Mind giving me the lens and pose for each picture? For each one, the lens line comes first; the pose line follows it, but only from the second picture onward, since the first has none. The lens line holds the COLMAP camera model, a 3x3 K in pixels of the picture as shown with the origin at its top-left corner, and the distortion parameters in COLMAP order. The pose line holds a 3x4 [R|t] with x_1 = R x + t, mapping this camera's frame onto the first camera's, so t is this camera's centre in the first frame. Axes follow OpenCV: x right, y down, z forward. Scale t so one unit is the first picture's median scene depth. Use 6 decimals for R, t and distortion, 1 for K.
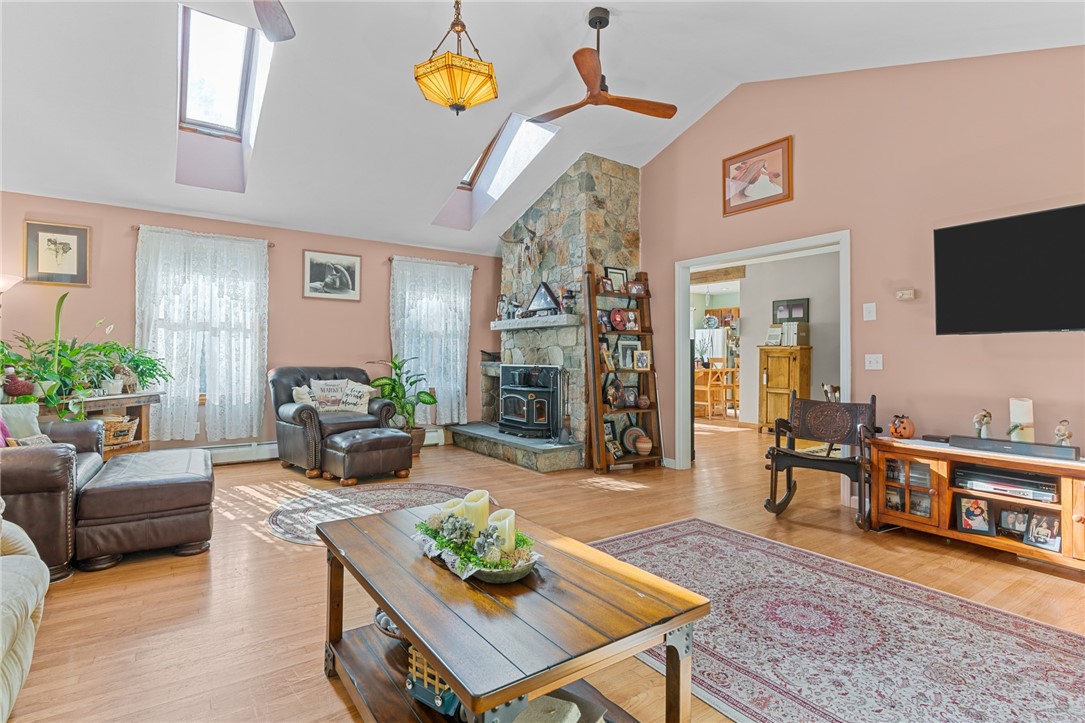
lens RADIAL K [[532.8, 0, 537.8], [0, 532.8, 344.1], [0, 0, 1]] dist [0.001312, -0.000119]
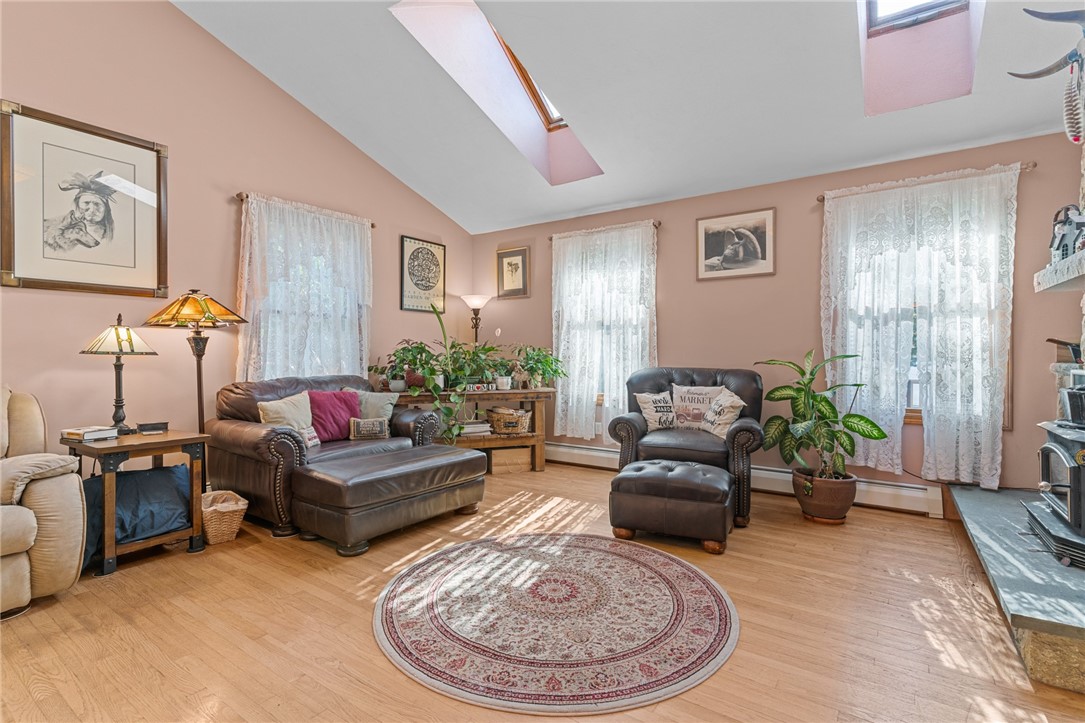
lens RADIAL K [[511.9, 0, 540.8], [0, 511.9, 356.1], [0, 0, 1]] dist [-0.003084, -0.000241]
pose [[0.347036, -0.005161, -0.937838, 0.217300], [0.026590, 0.999637, 0.004338, 0.017885], [0.937475, -0.026443, 0.347047, 0.590379]]
